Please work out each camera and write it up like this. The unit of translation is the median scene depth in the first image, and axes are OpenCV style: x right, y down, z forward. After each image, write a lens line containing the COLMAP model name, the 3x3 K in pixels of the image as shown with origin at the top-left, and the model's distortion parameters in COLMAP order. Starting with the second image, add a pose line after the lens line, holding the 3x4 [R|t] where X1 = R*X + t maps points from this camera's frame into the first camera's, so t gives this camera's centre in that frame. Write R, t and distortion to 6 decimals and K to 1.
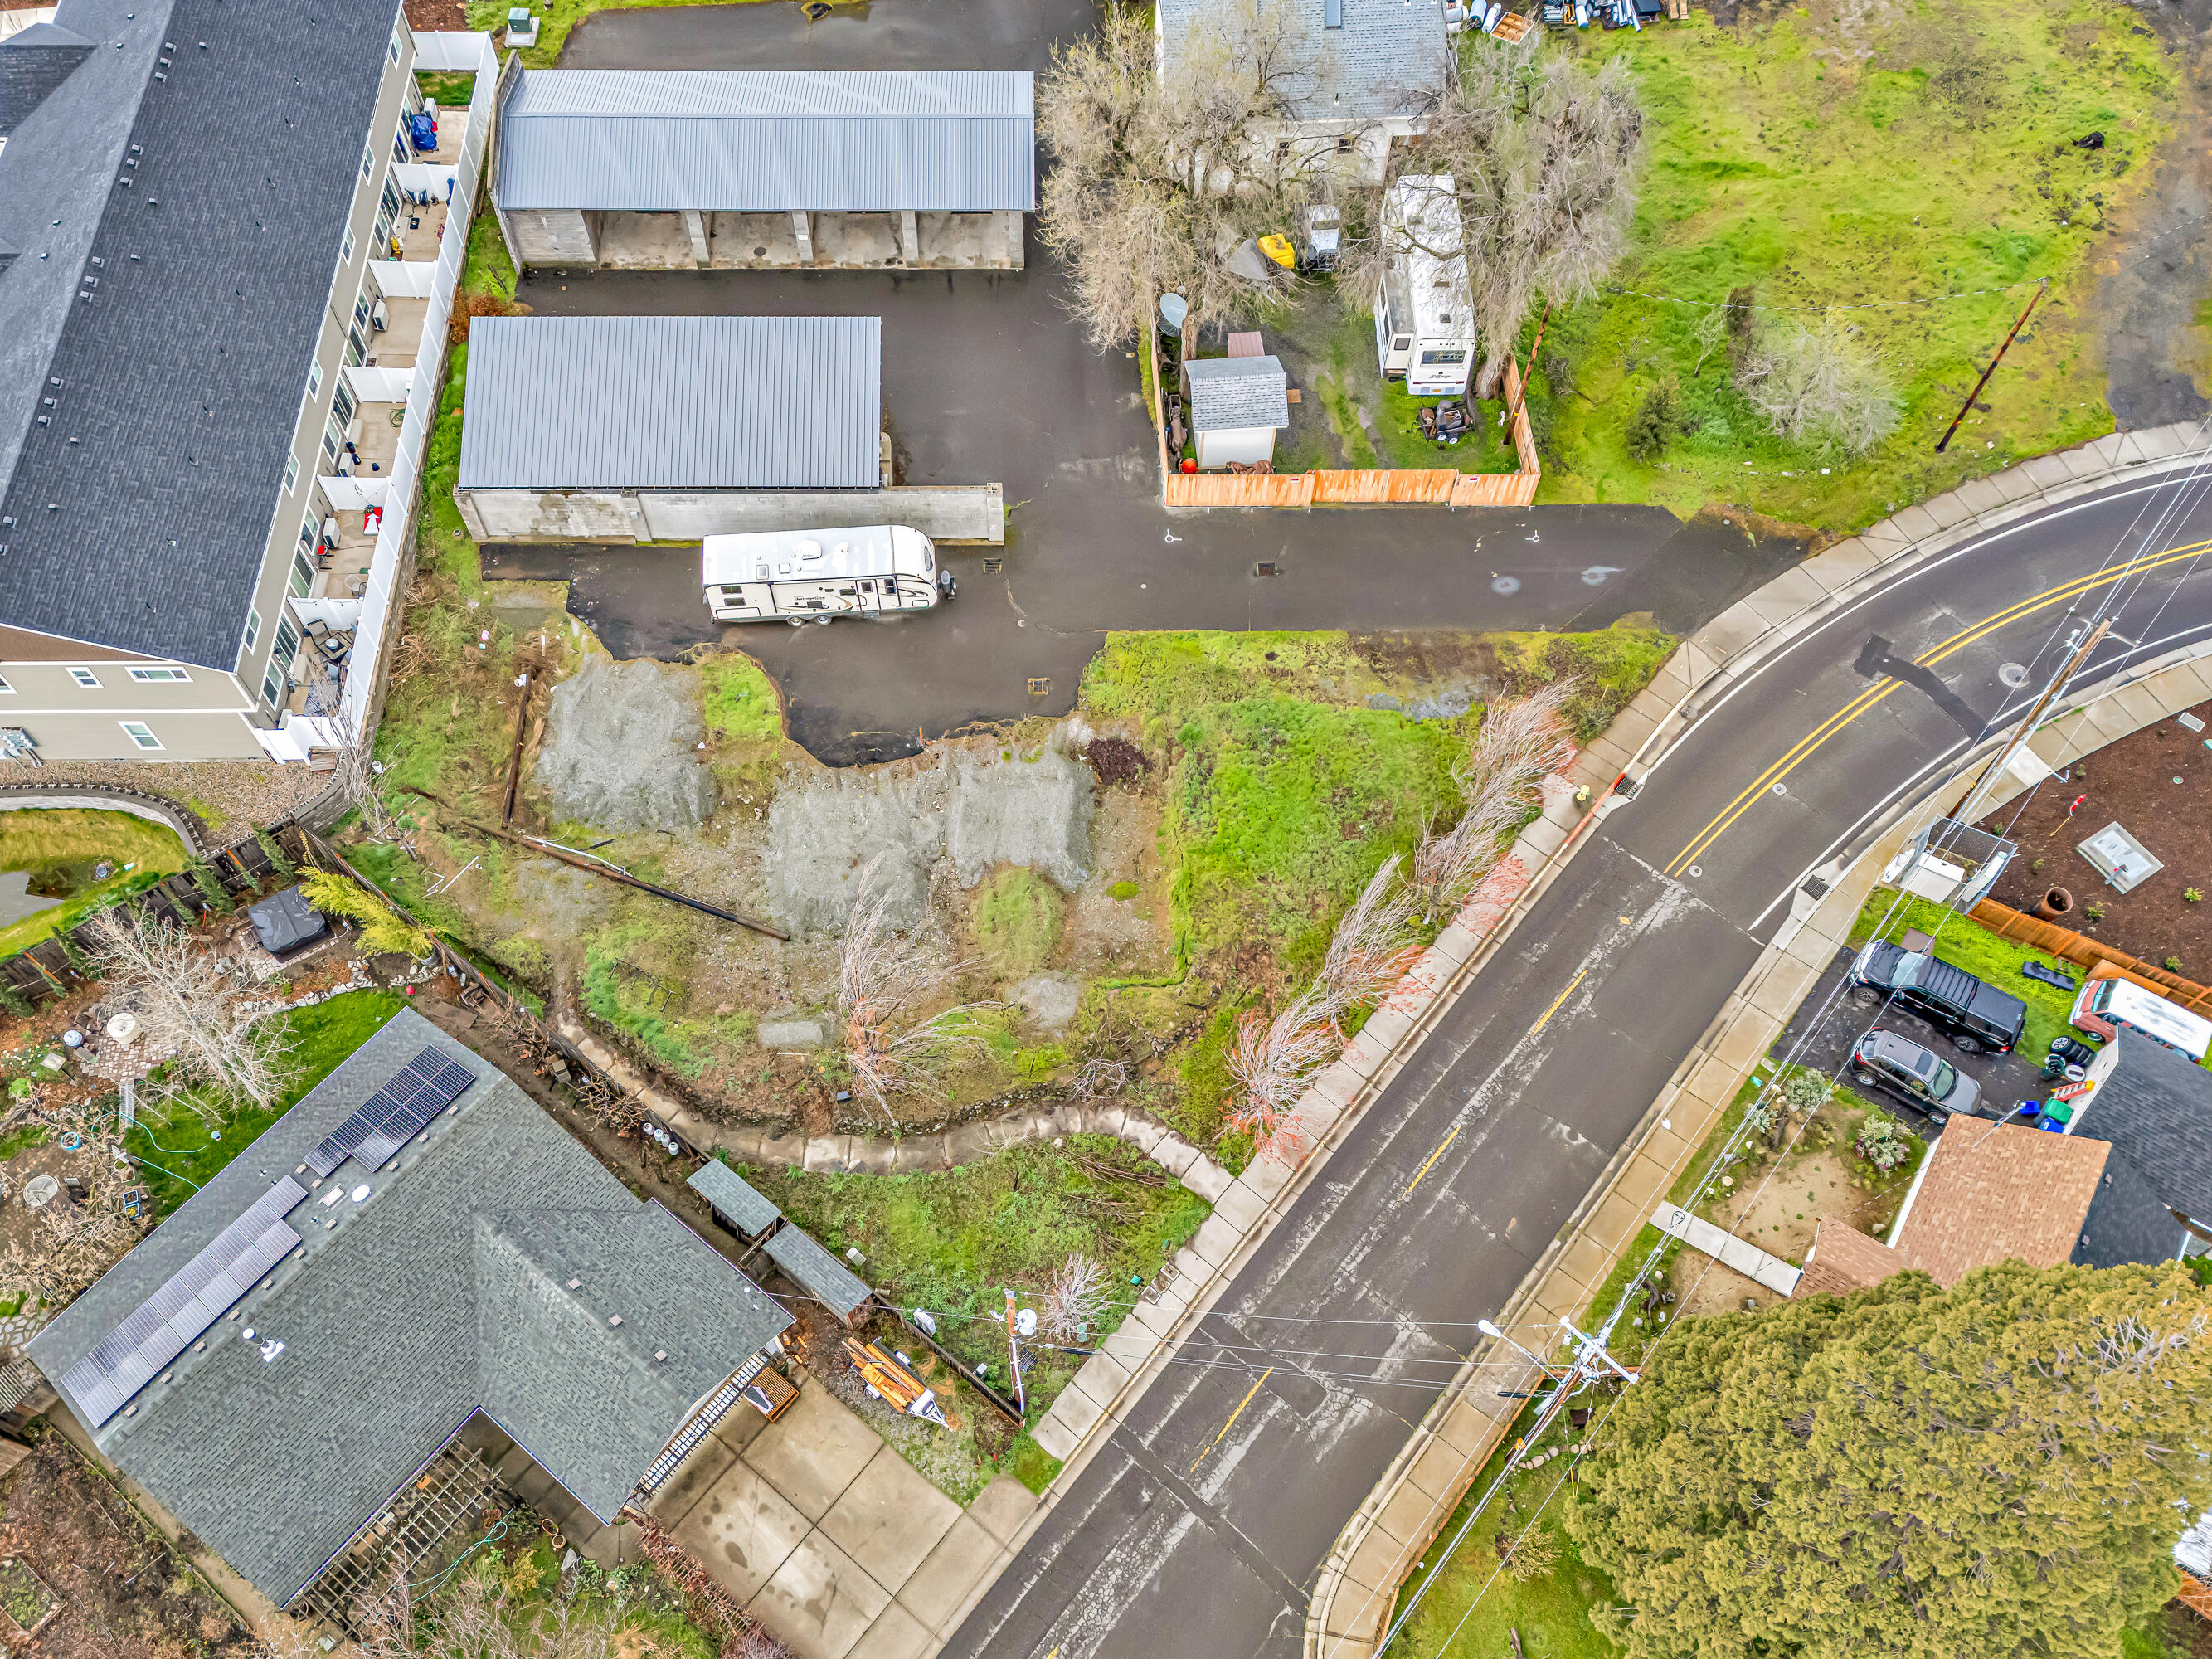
lens RADIAL K [[1692.7, 0, 1100.0], [0, 1692.7, 987.7], [0, 0, 1]] dist [0.060334, -0.036192]
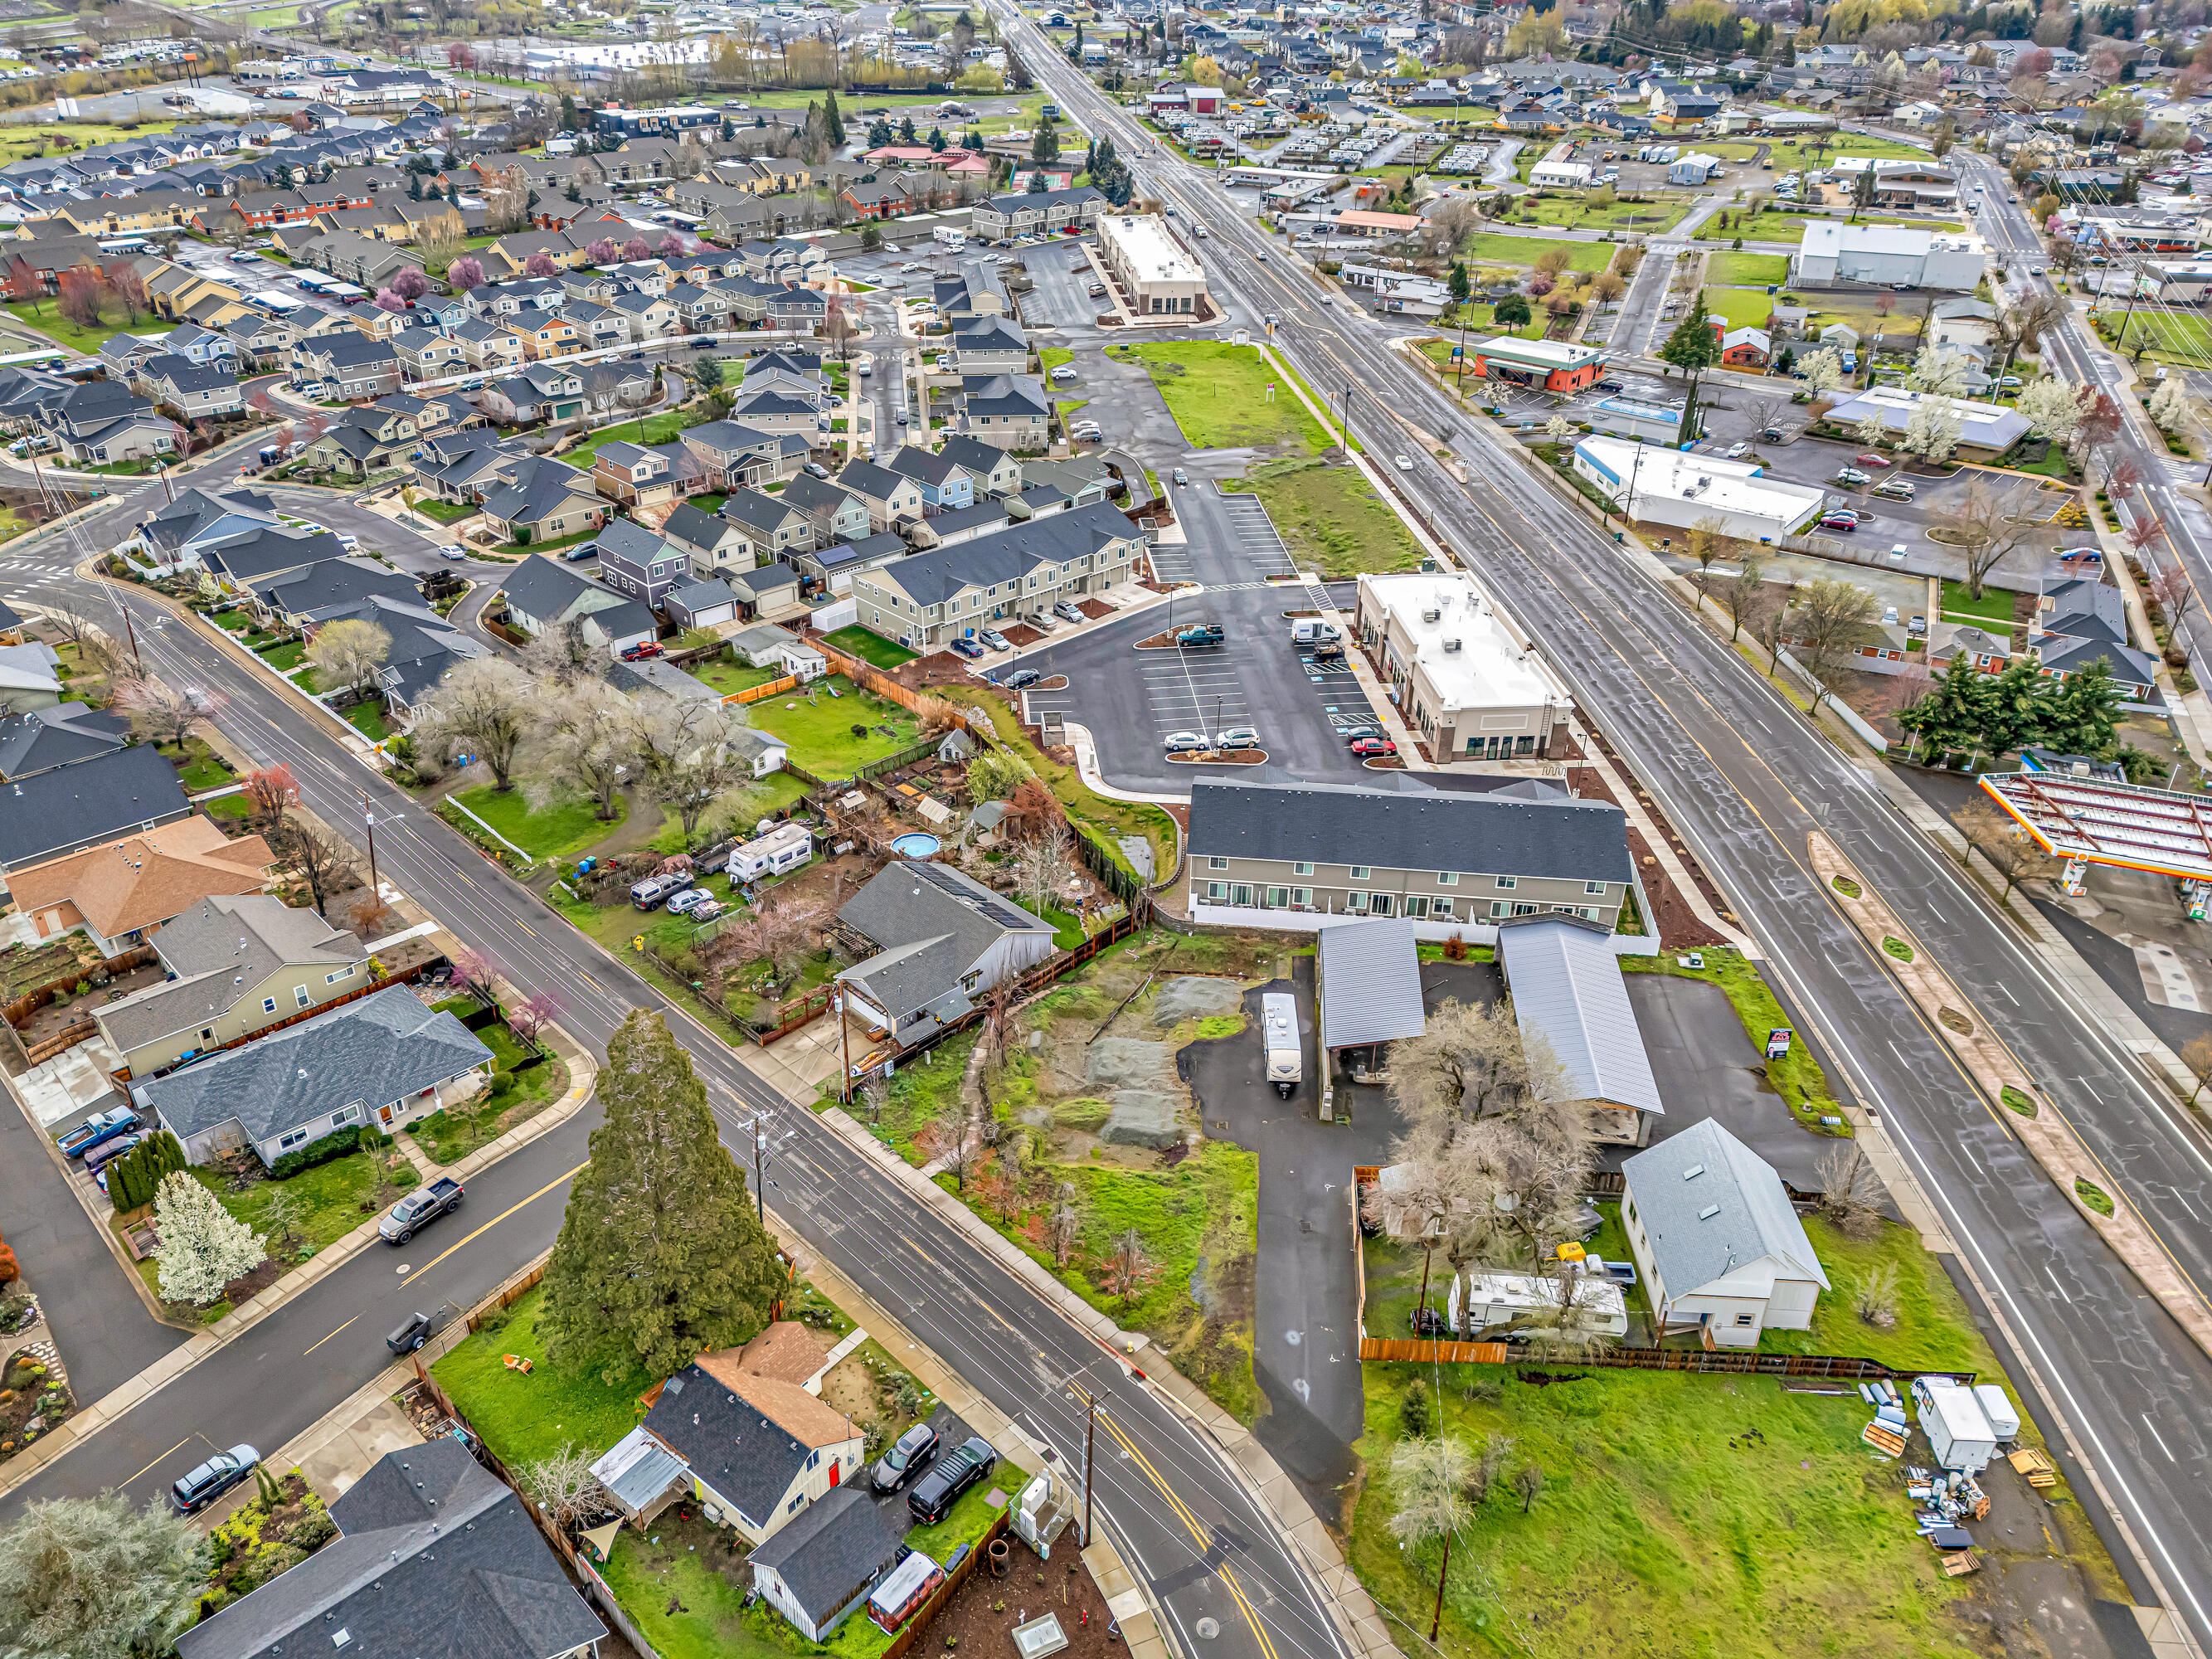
lens RADIAL K [[1641.1, 0, 1106.4], [0, 1641.1, 823.1], [0, 0, 1]] dist [0.083875, -0.084071]
pose [[-0.116230, 0.476629, -0.871387, 1.414601], [-0.893012, 0.333887, 0.301743, -0.731714], [0.434764, 0.813231, 0.386828, -0.018235]]
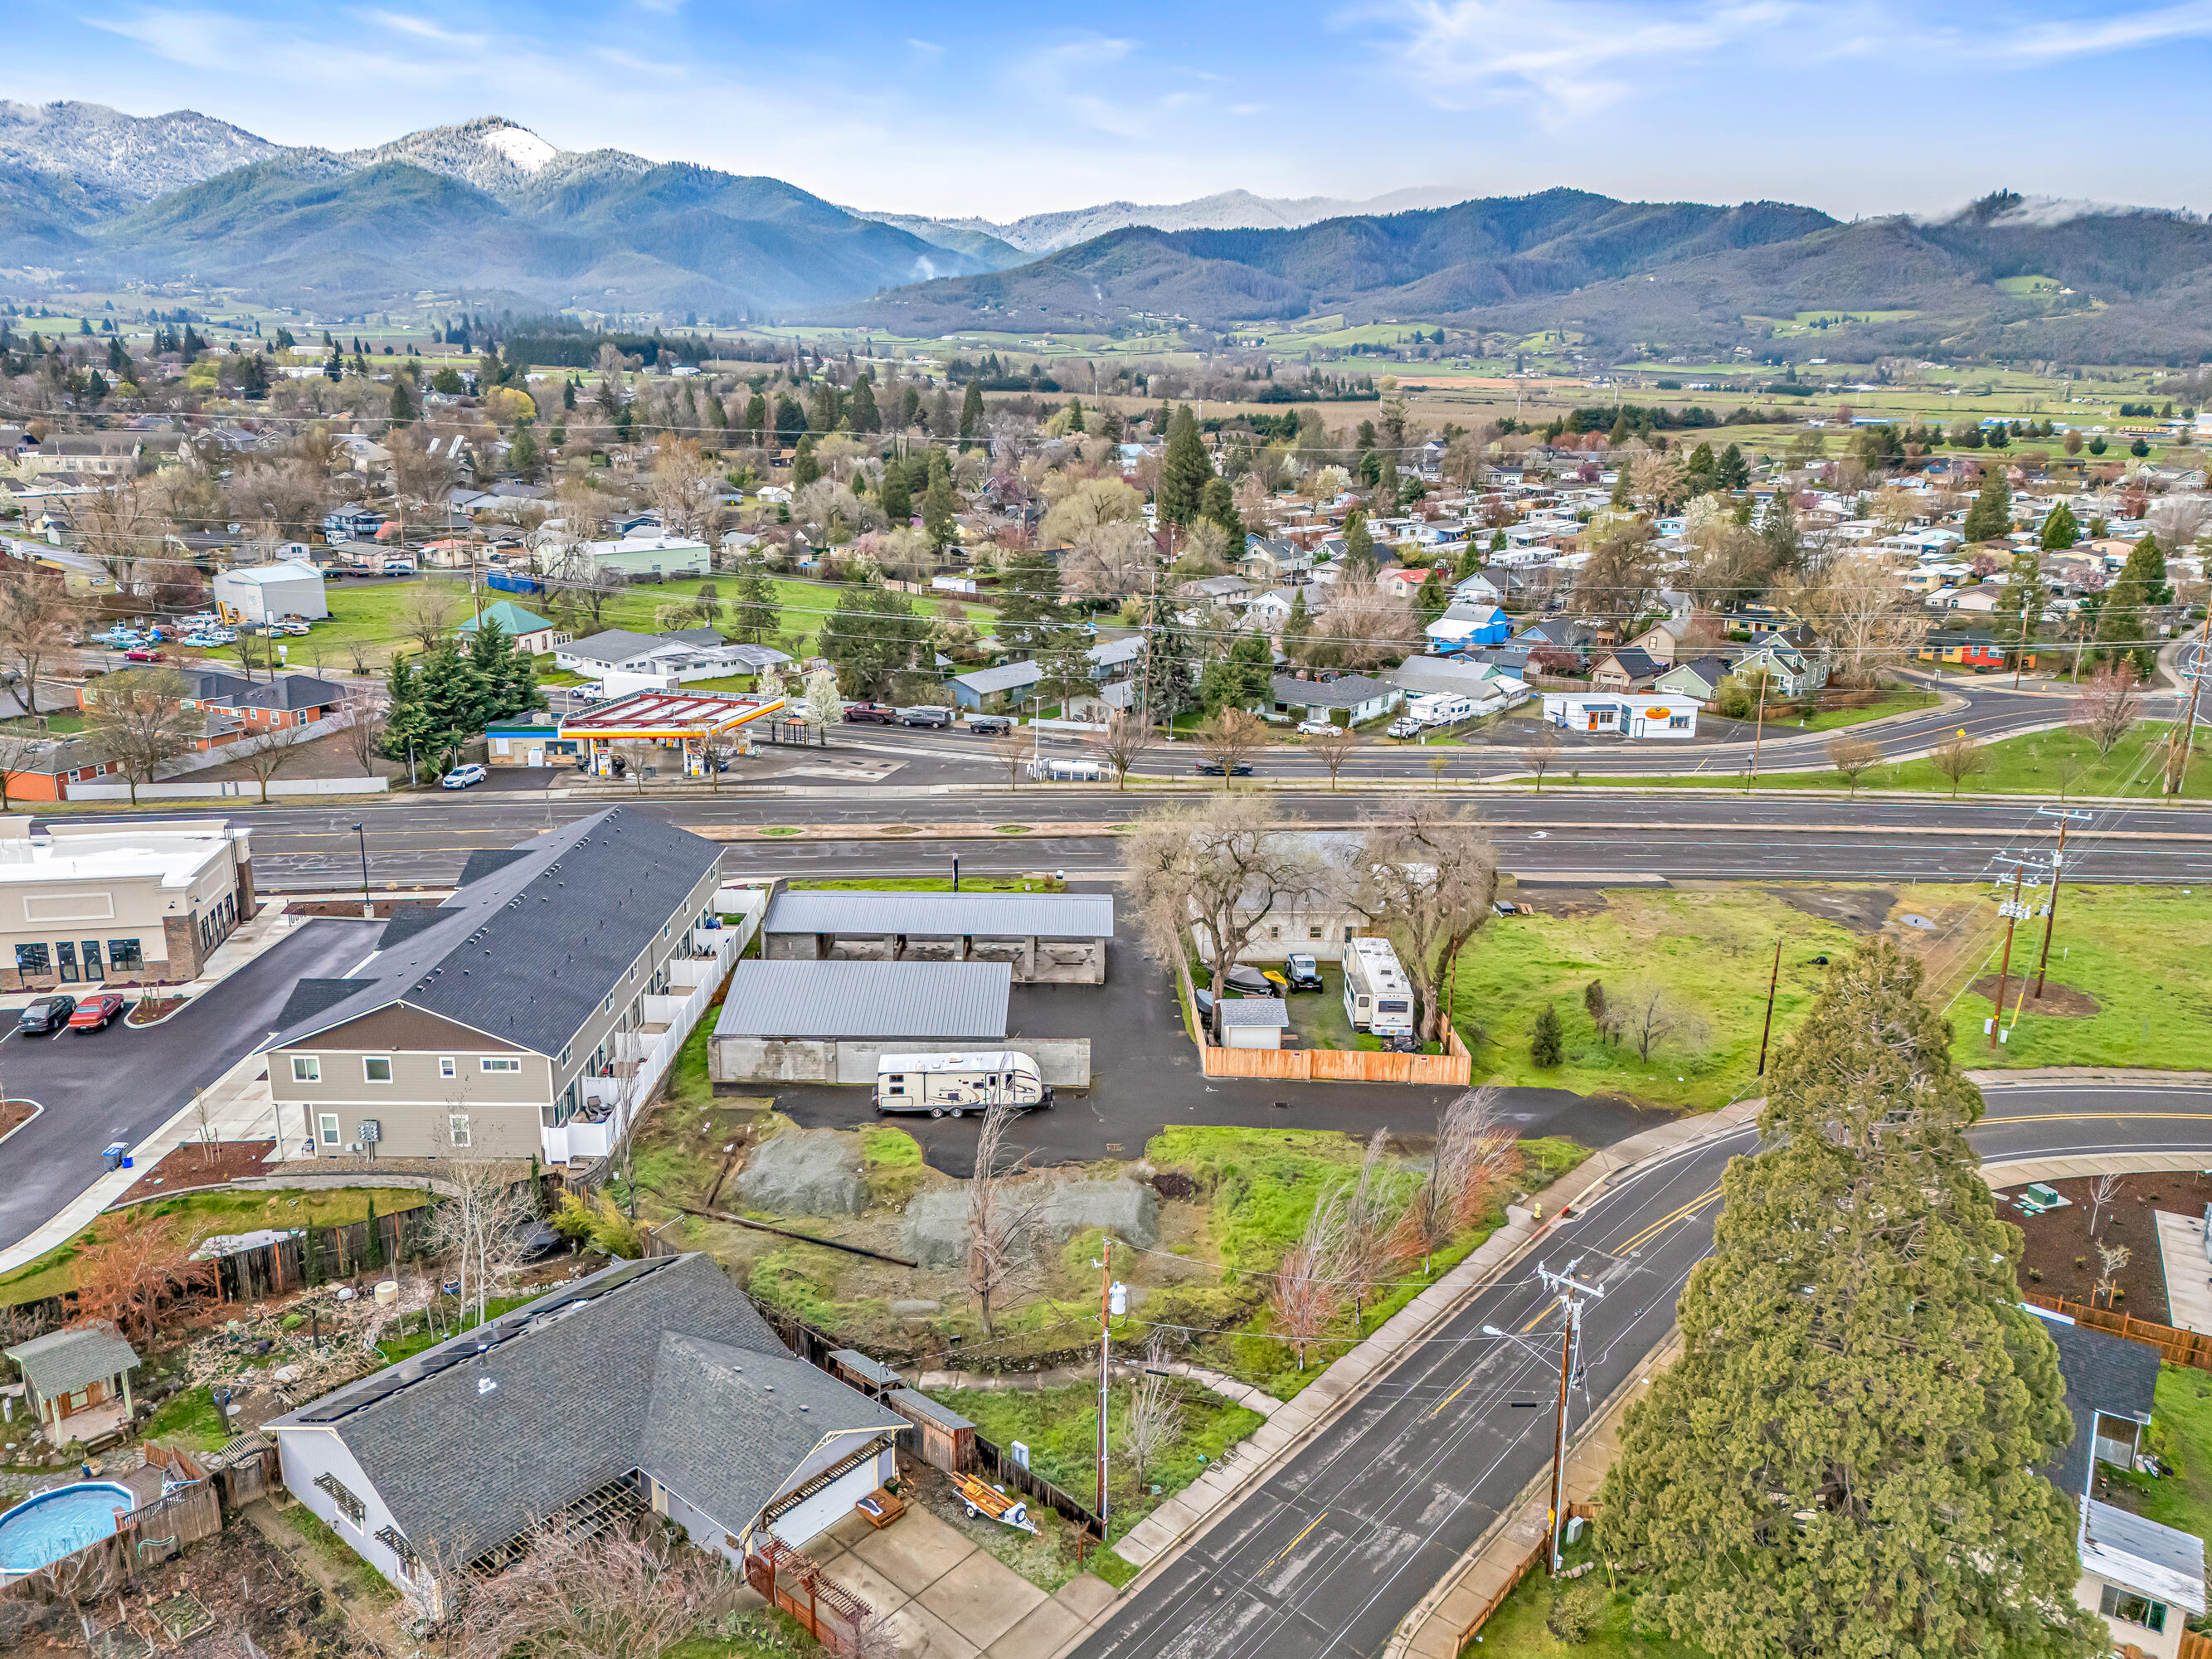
lens RADIAL K [[1641.1, 0, 1106.4], [0, 1641.1, 823.1], [0, 0, 1]] dist [0.083875, -0.084071]
pose [[0.999862, 0.009540, -0.013635, -0.028211], [-0.016513, 0.670065, -0.742119, 0.626057], [0.002056, 0.742241, 0.670130, -0.060069]]
